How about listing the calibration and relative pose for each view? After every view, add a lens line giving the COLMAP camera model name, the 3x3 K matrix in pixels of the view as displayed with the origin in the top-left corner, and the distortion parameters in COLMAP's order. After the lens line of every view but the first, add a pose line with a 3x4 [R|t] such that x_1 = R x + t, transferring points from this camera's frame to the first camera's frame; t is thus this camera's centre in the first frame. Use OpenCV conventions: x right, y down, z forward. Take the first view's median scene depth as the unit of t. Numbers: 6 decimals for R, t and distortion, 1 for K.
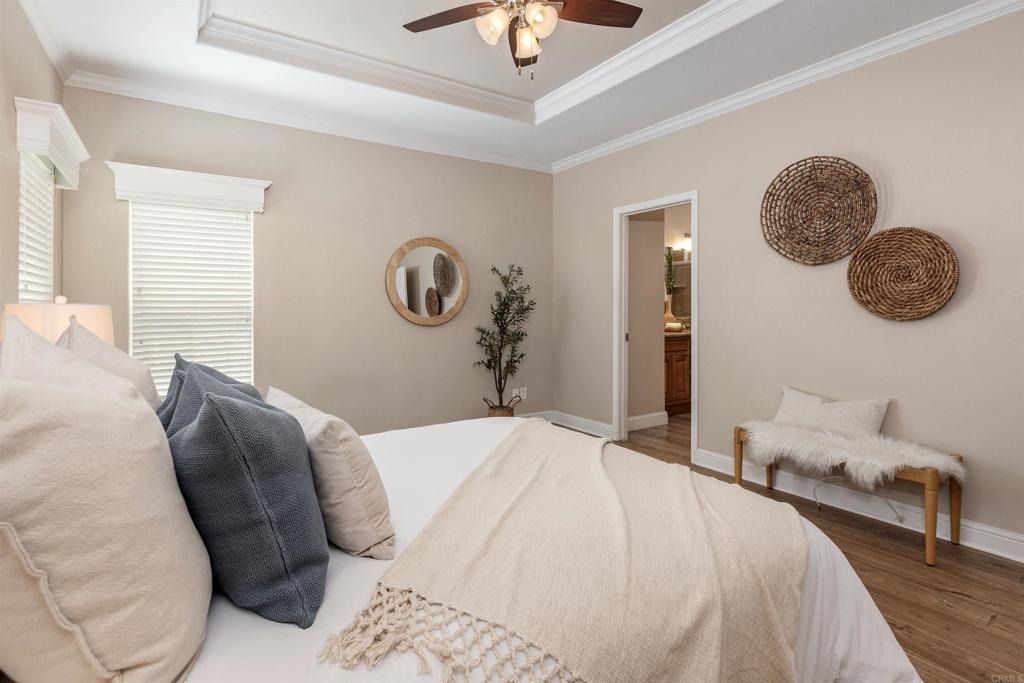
lens RADIAL K [[501.6, 0, 509.3], [0, 501.6, 308.2], [0, 0, 1]] dist [-0.000441, 0.000144]
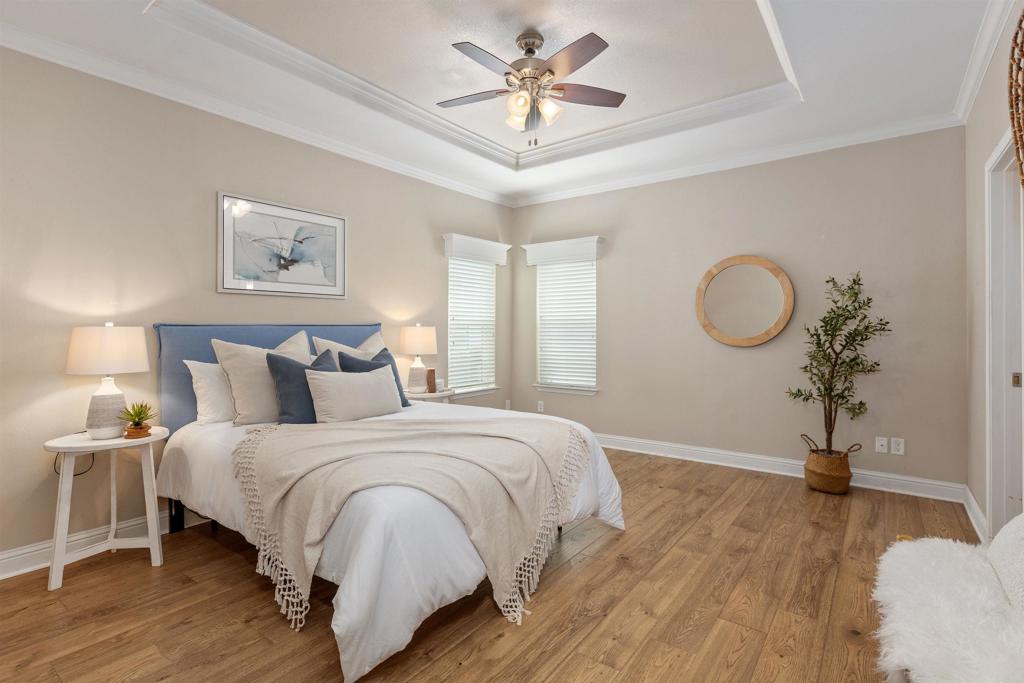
lens RADIAL K [[501.6, 0, 509.3], [0, 501.6, 308.2], [0, 0, 1]] dist [-0.000441, 0.000144]
pose [[0.344155, -0.036276, -0.938212, 0.834852], [-0.001033, 0.999238, -0.039015, -0.000965], [0.938912, 0.014397, 0.343856, 0.349703]]
